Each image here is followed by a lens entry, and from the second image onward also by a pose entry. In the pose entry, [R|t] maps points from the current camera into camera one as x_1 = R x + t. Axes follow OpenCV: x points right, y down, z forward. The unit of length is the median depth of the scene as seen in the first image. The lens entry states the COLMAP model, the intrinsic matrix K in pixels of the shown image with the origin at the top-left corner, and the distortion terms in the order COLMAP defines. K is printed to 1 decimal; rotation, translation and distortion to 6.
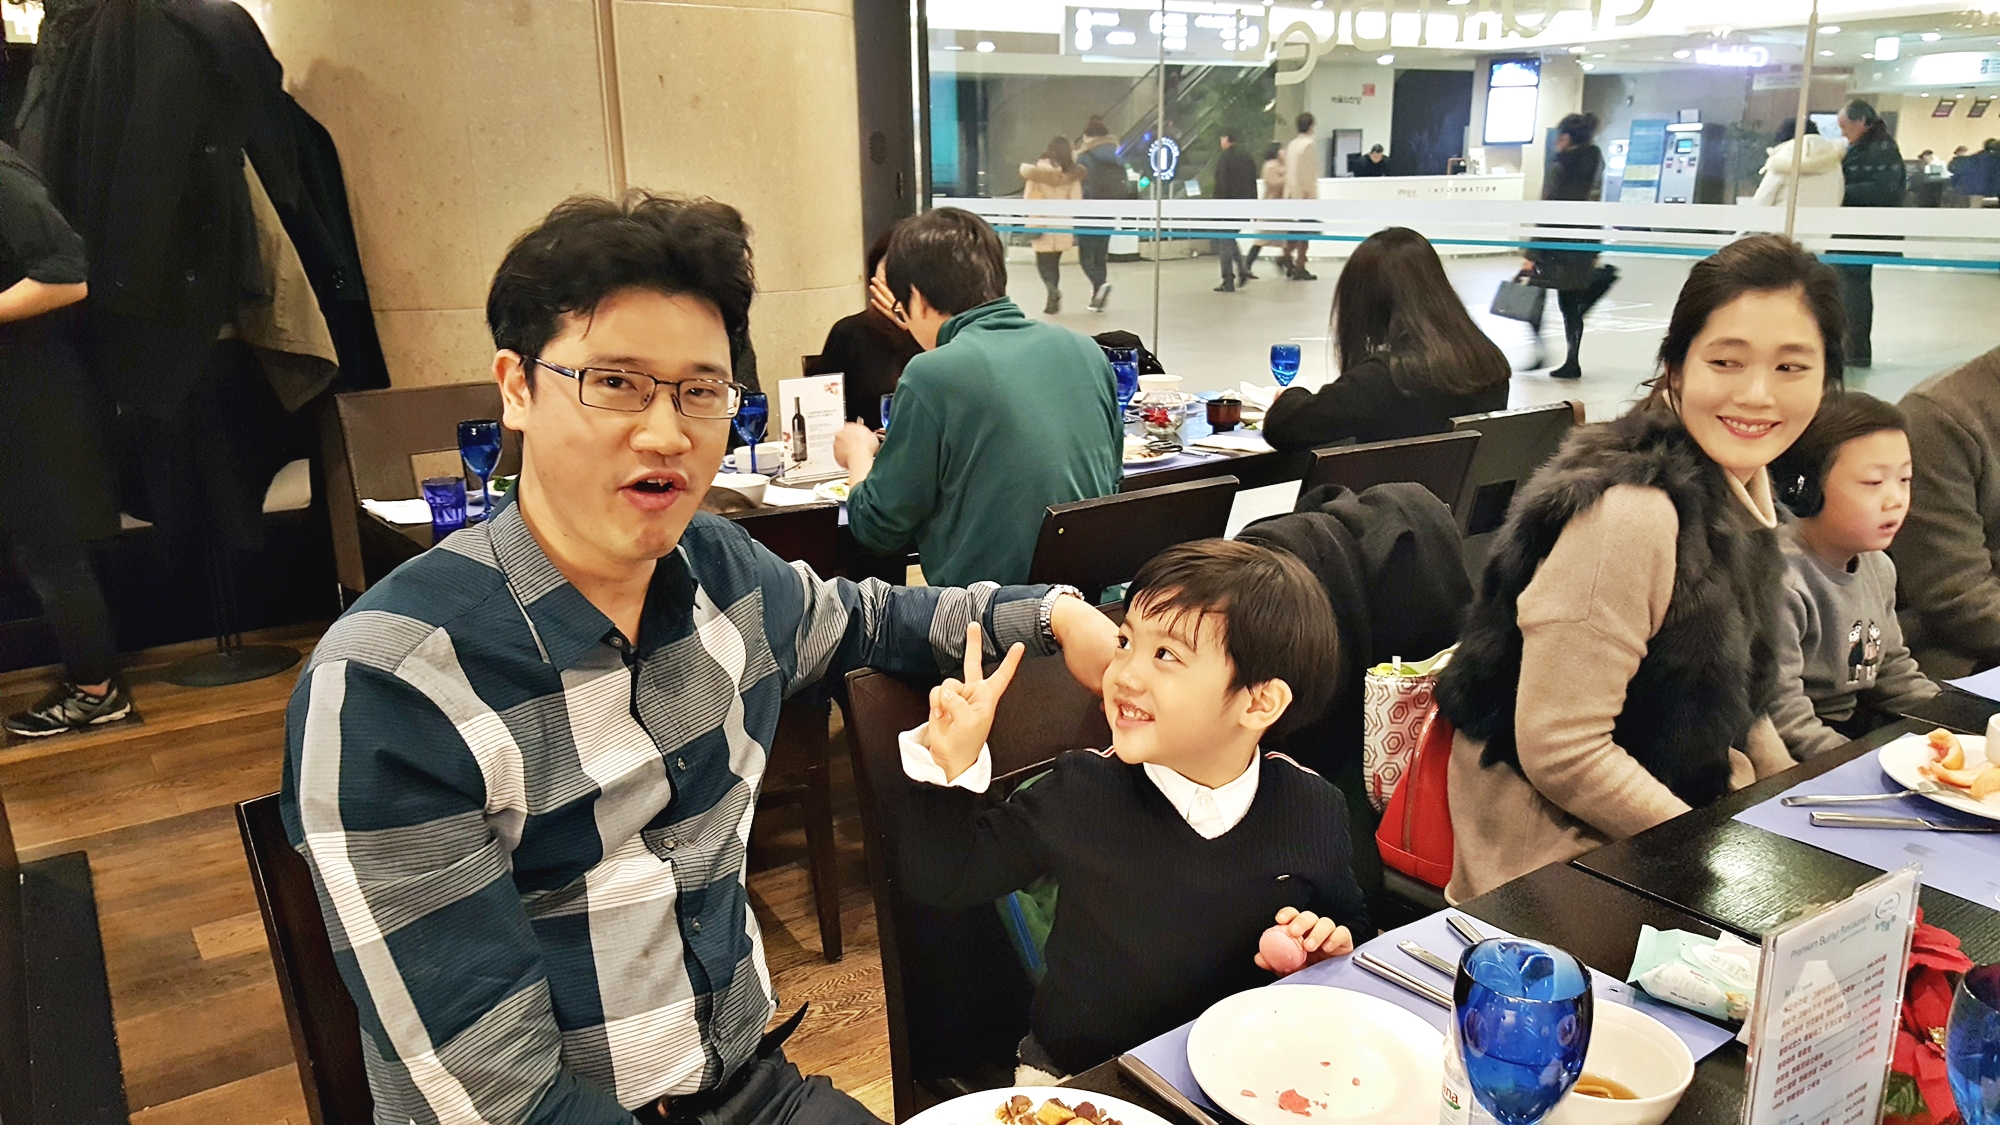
lens RADIAL K [[1478.1, 0, 1000.0], [0, 1478.1, 562.5], [0, 0, 1]] dist [0.127376, -0.223906]
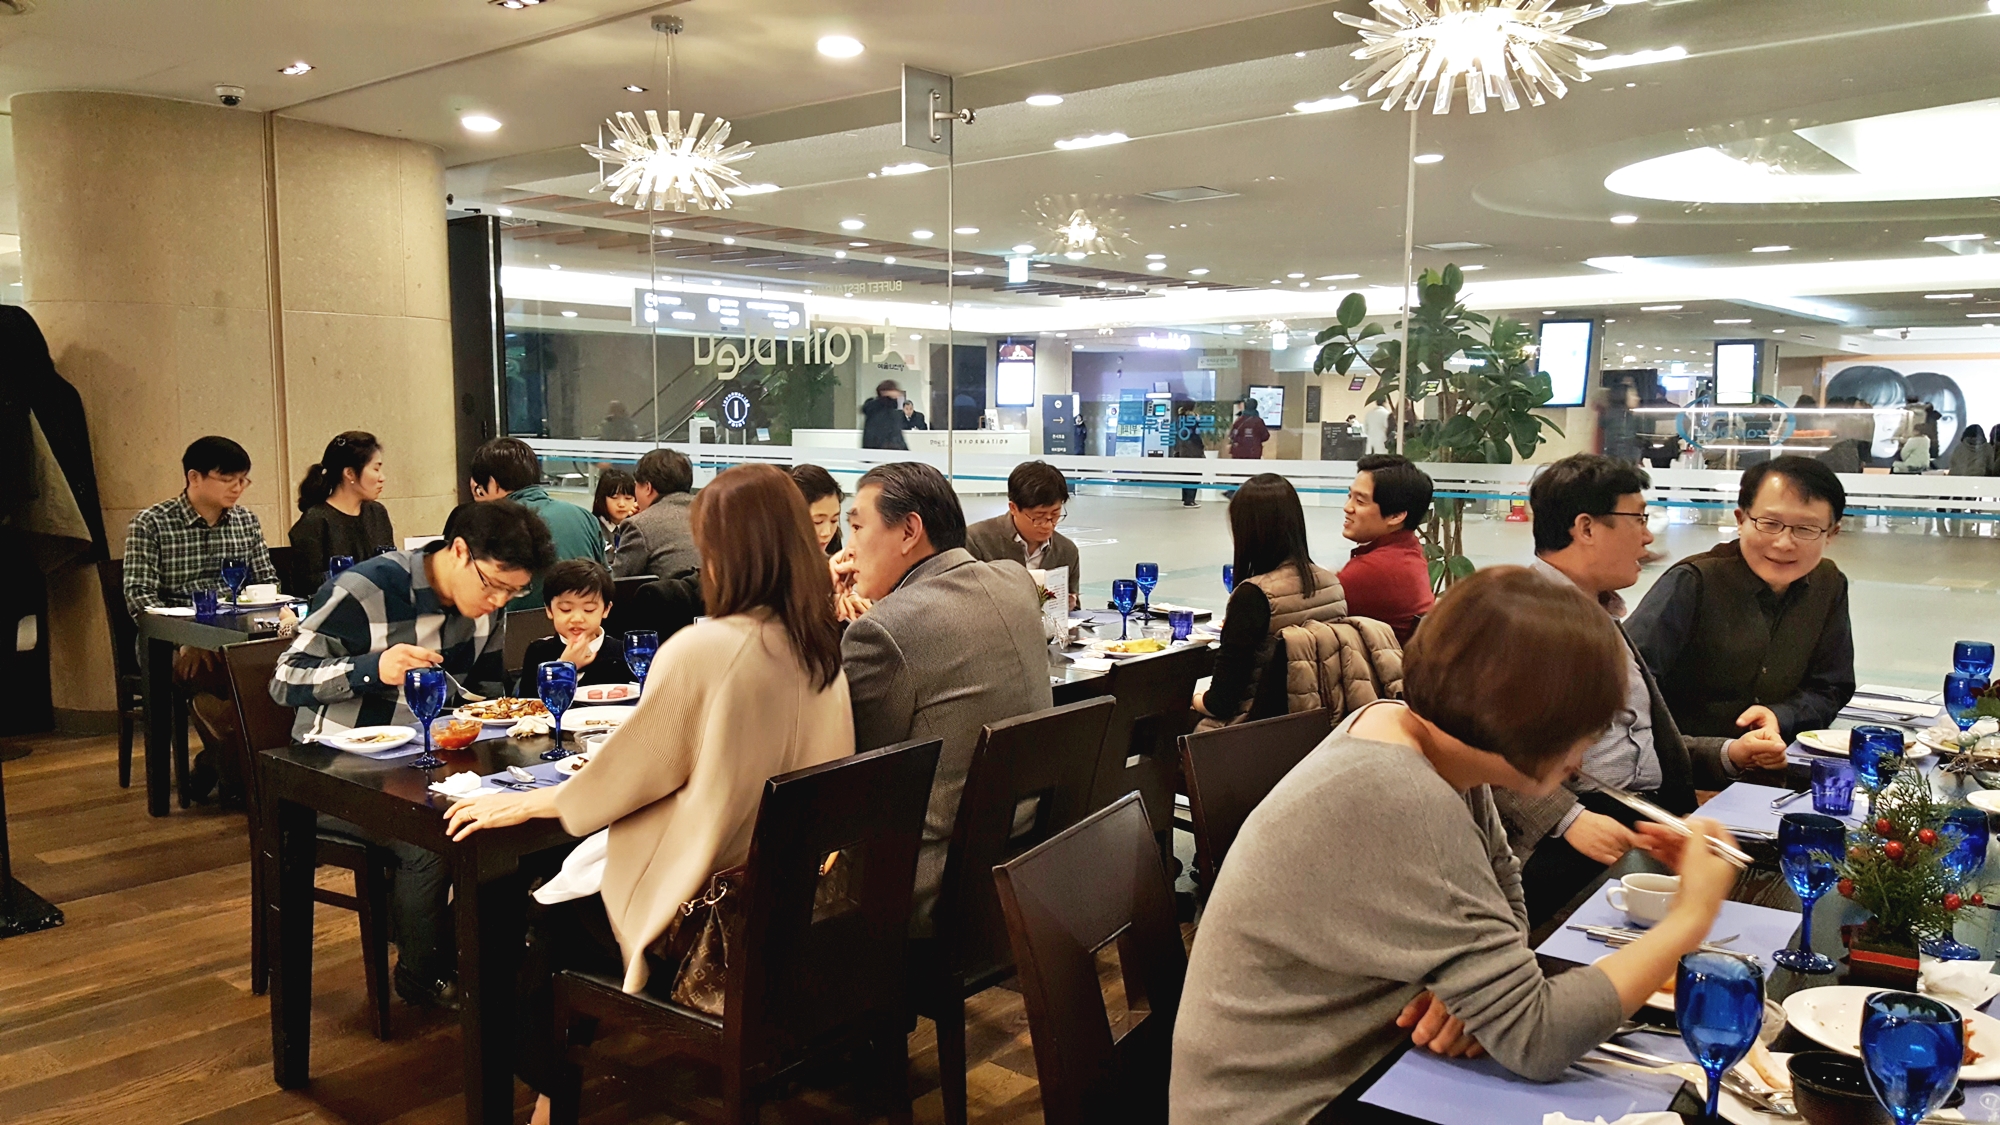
lens RADIAL K [[1478.1, 0, 1000.0], [0, 1478.1, 562.5], [0, 0, 1]] dist [0.127376, -0.223906]
pose [[0.966554, -0.007574, 0.256351, 0.012811], [0.048374, 0.987006, -0.153231, 0.035444], [-0.251860, 0.160506, 0.954361, -0.143901]]
